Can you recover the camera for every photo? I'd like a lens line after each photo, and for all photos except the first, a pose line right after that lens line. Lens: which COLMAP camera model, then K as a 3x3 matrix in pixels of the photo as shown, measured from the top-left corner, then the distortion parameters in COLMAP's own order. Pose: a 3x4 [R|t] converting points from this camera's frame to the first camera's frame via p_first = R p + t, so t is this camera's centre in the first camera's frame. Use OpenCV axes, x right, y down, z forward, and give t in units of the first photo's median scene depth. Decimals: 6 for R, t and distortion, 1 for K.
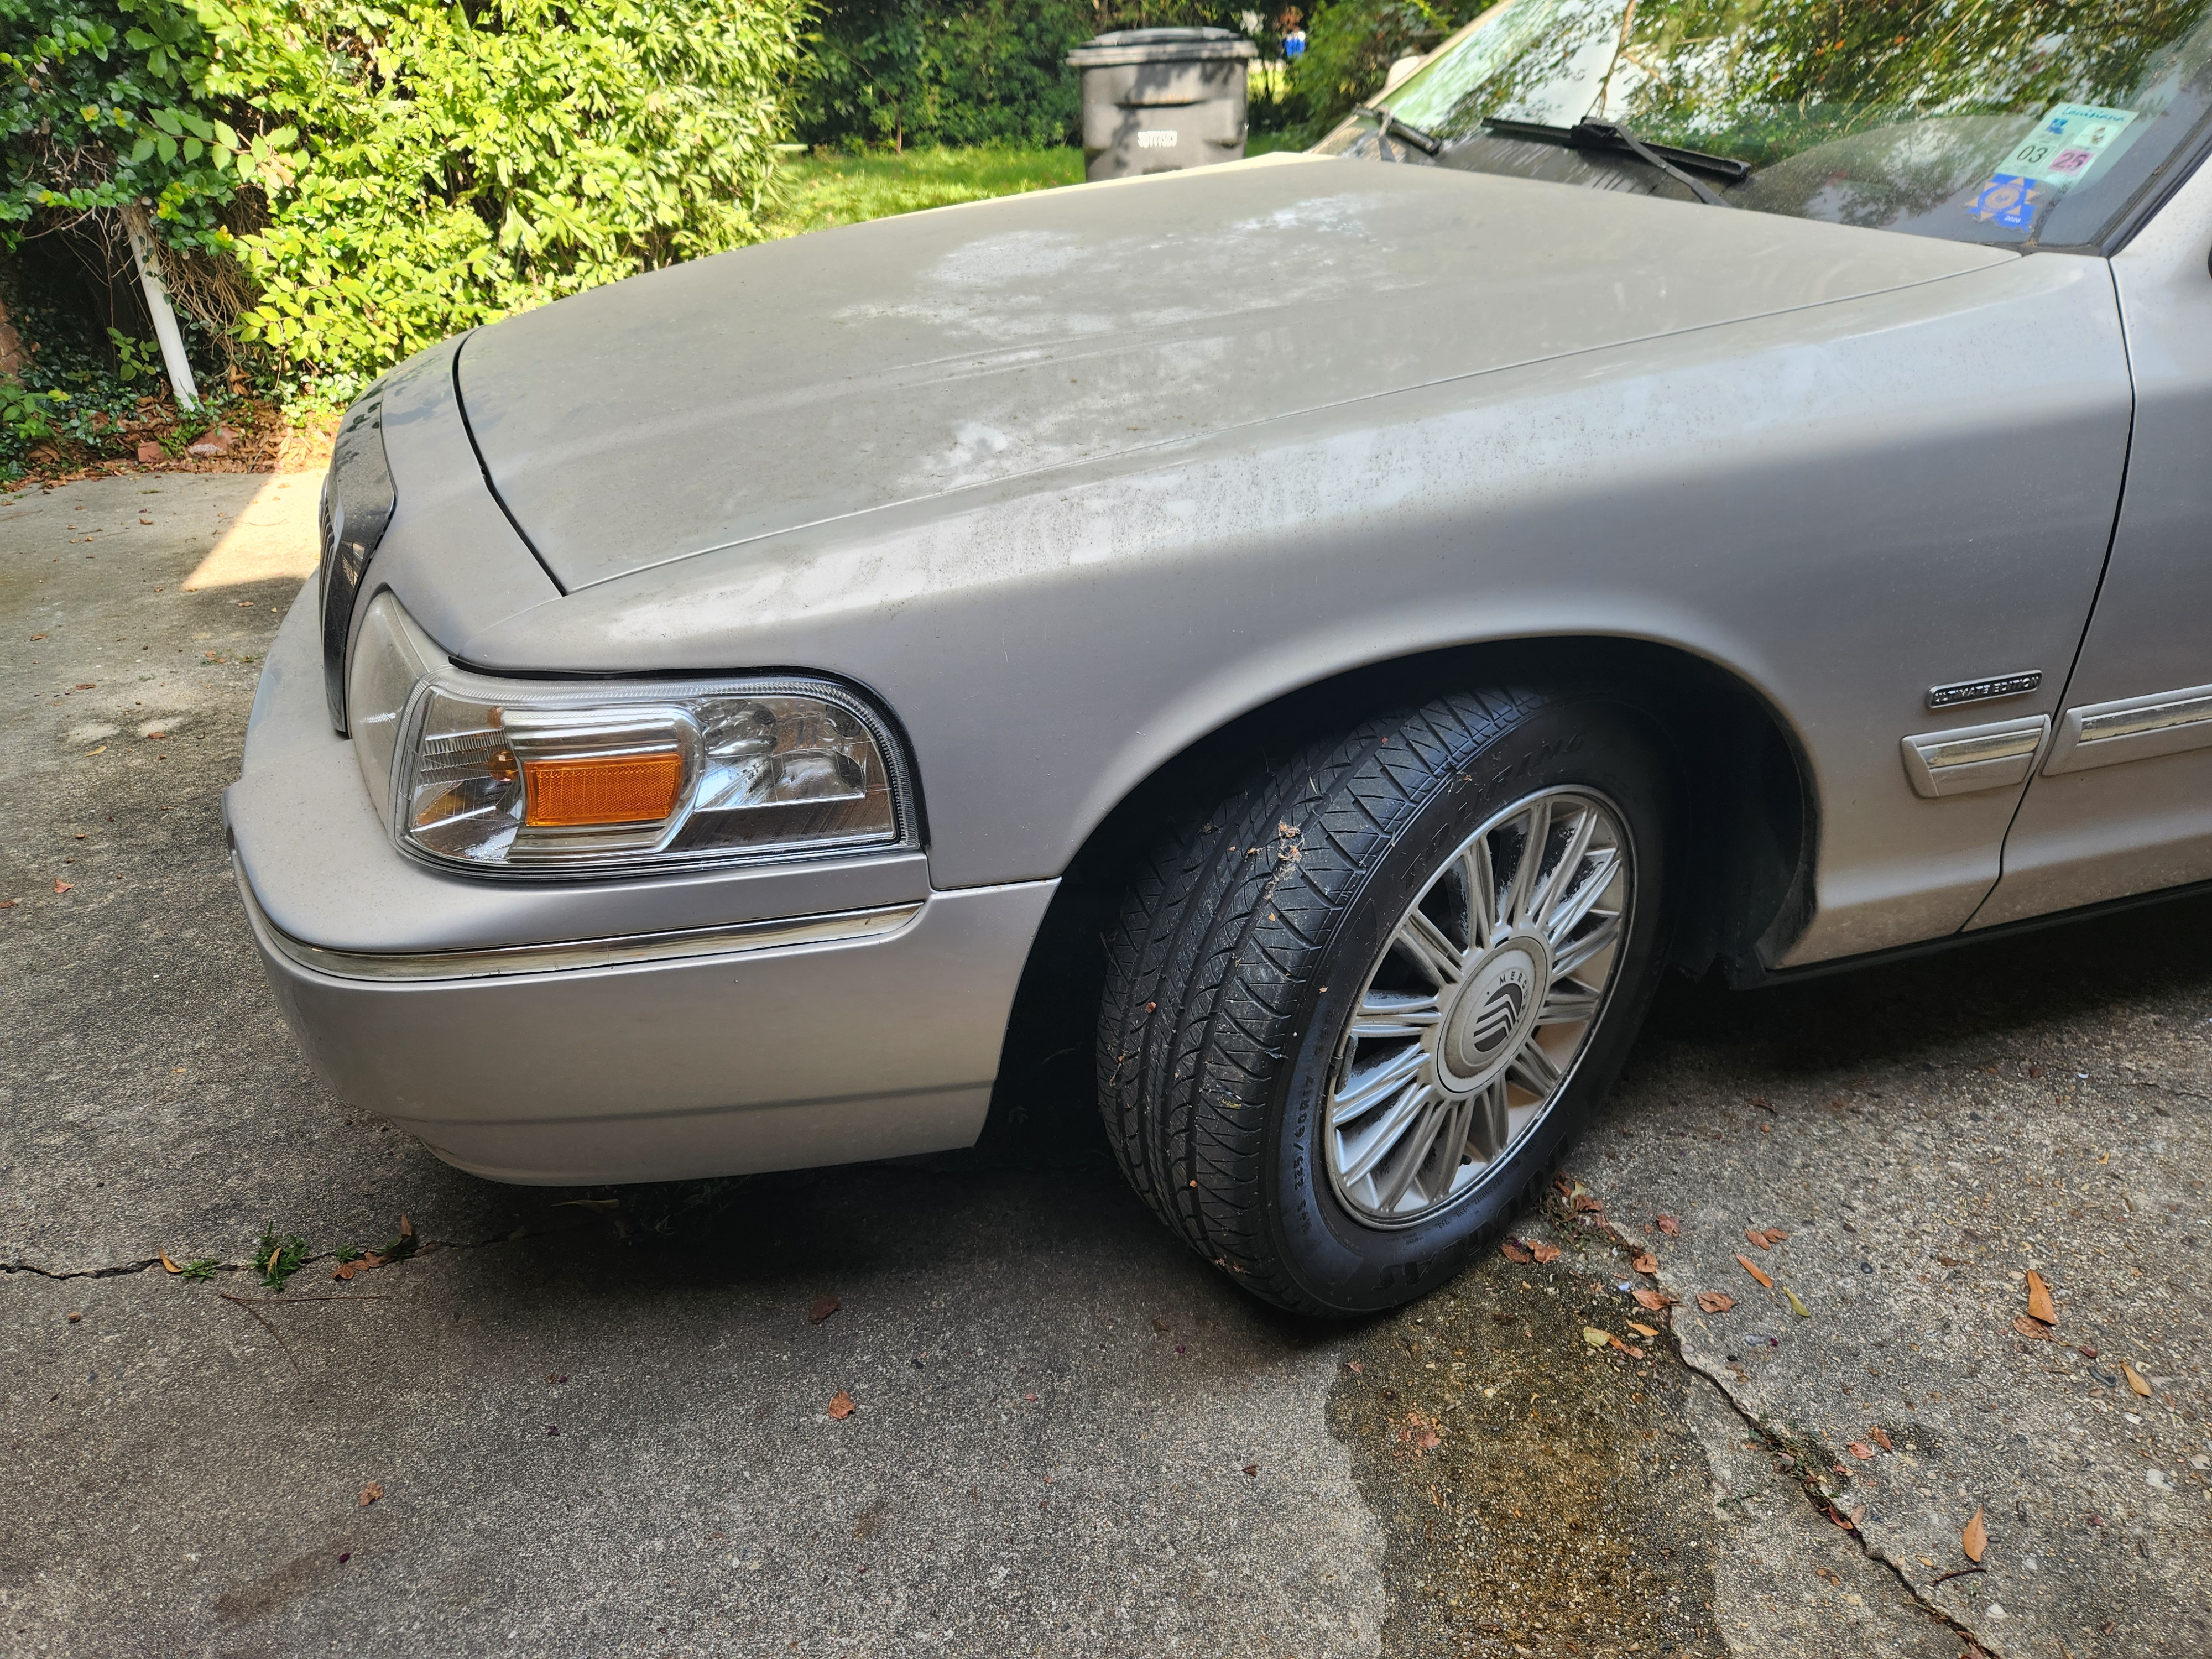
lens RADIAL K [[1450.8, 0, 1106.0], [0, 1450.8, 829.5], [0, 0, 1]] dist [0.085269, -0.058433]
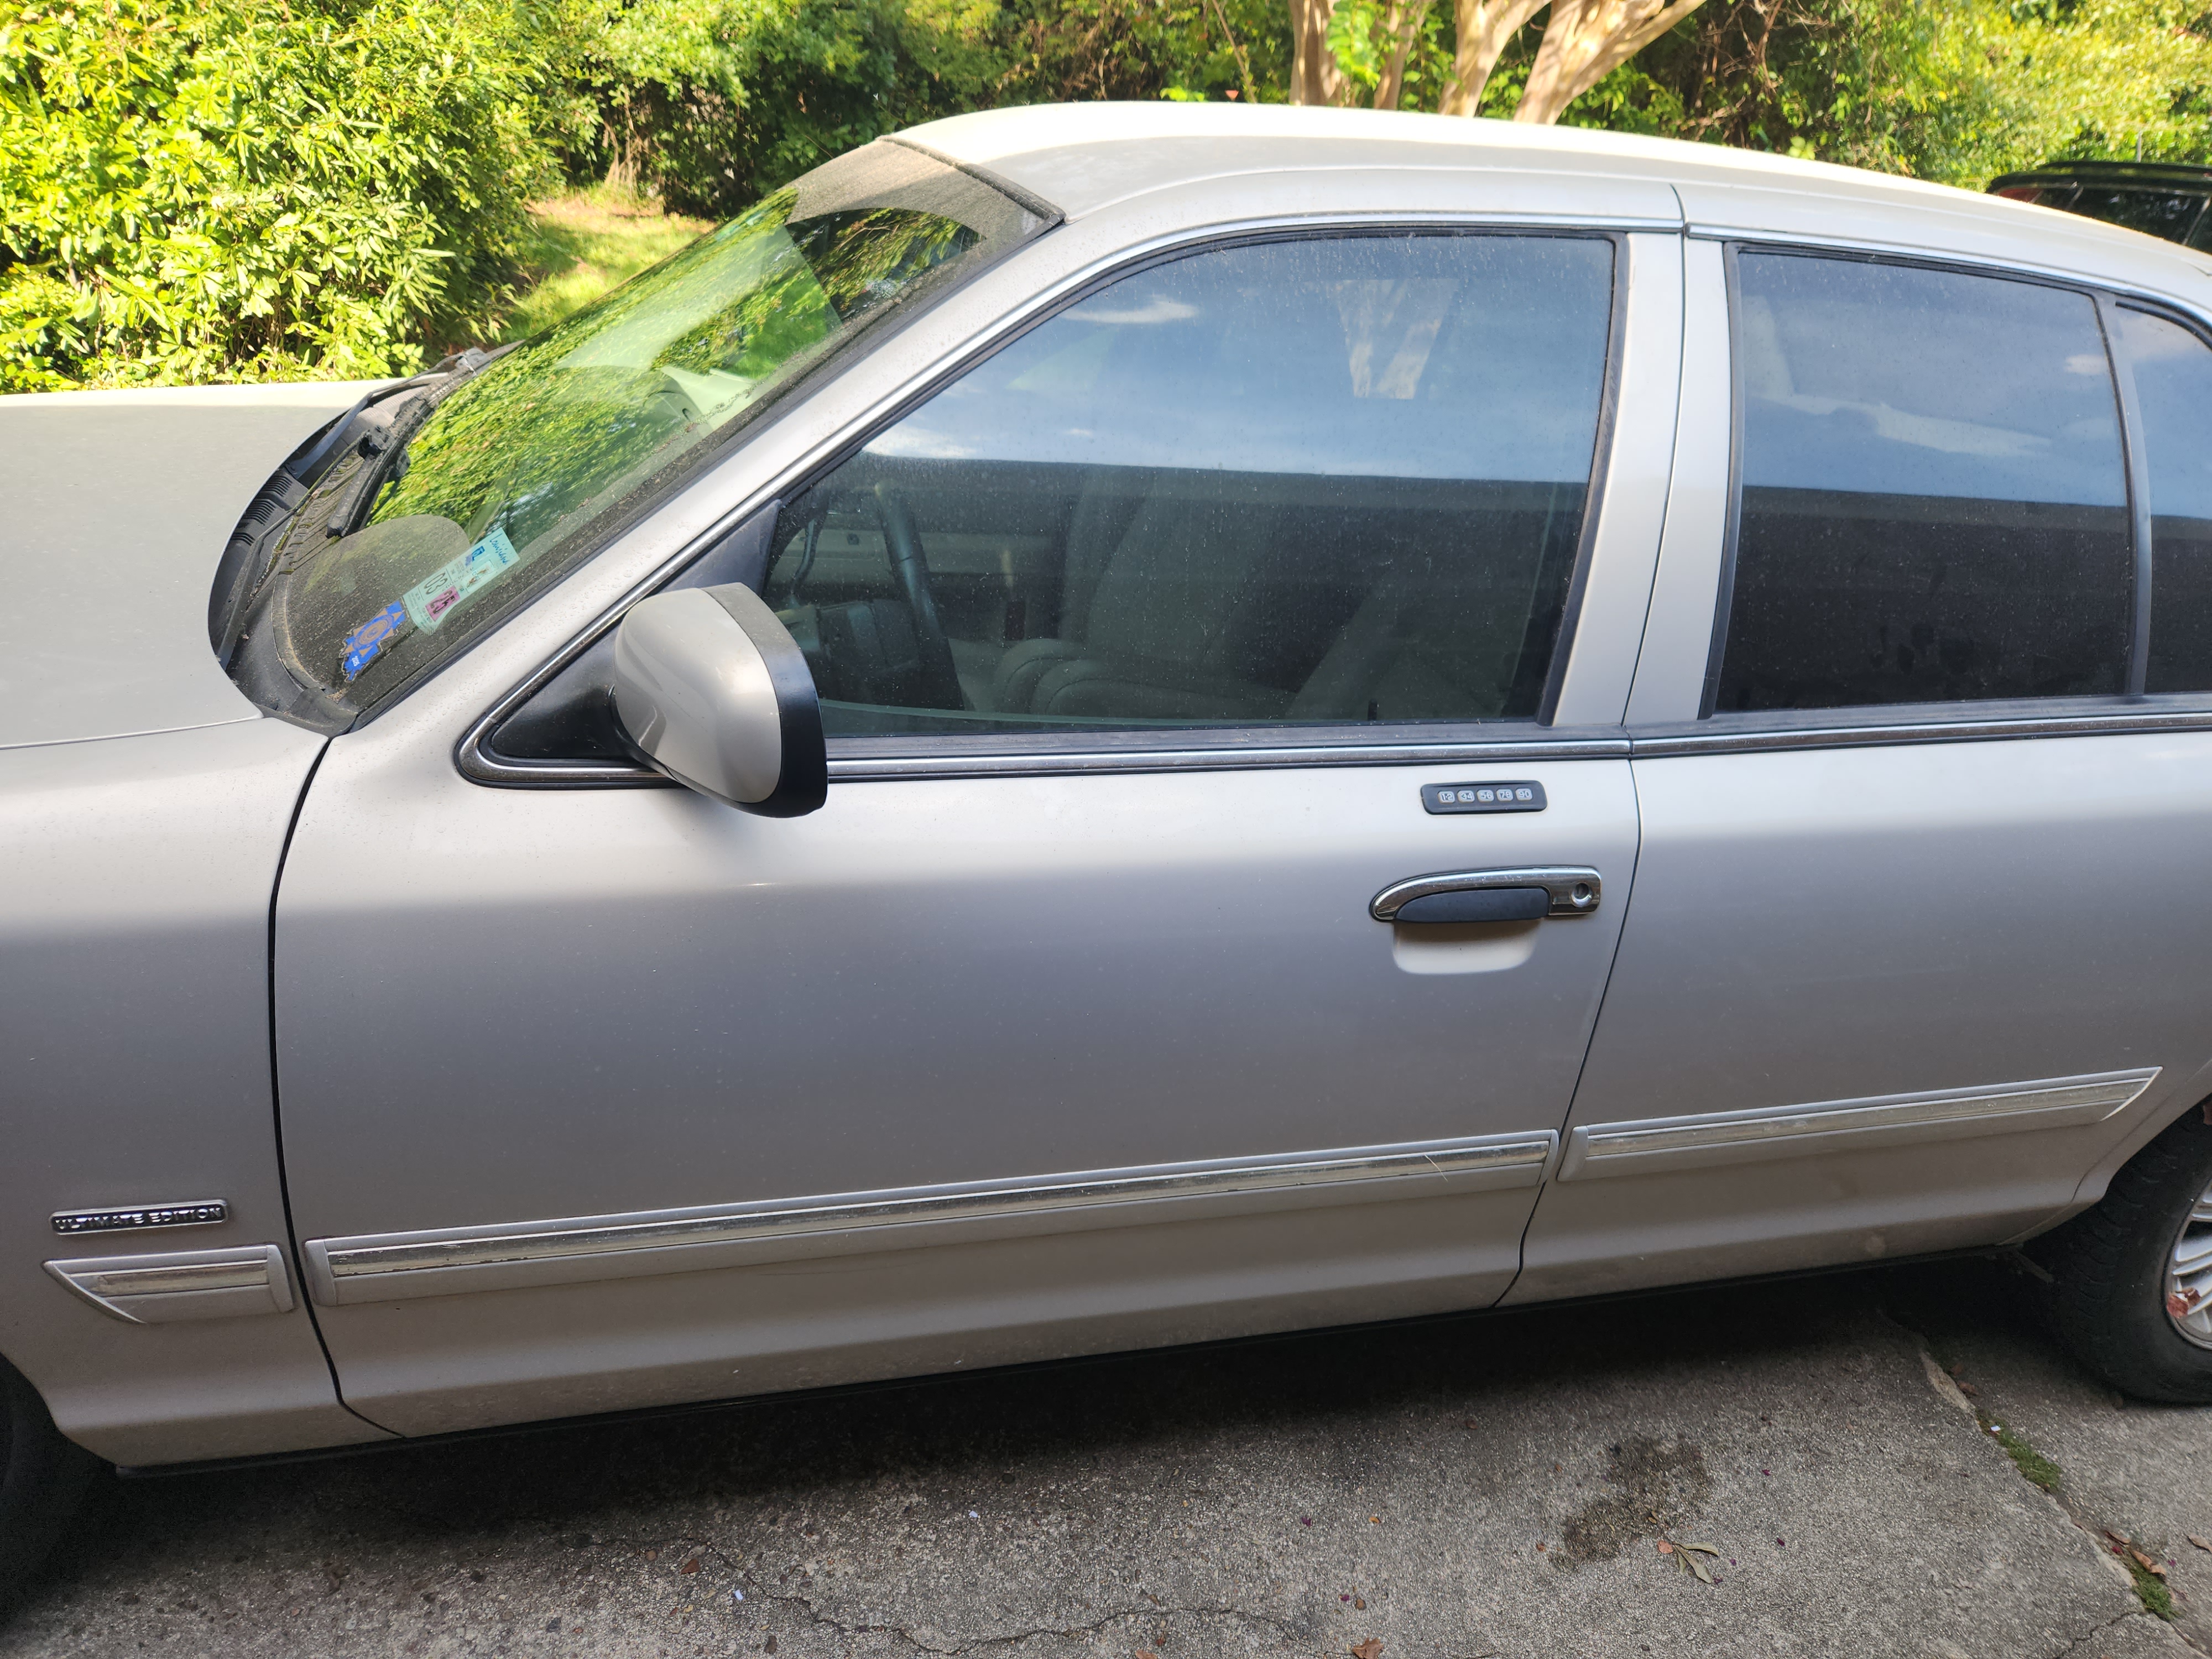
lens RADIAL K [[1450.8, 0, 1106.0], [0, 1450.8, 829.5], [0, 0, 1]] dist [0.085269, -0.058433]
pose [[0.989357, 0.138792, -0.043707, 0.359513], [-0.140643, 0.989144, -0.042579, -0.111603], [0.037323, 0.048273, 0.998137, 0.049693]]
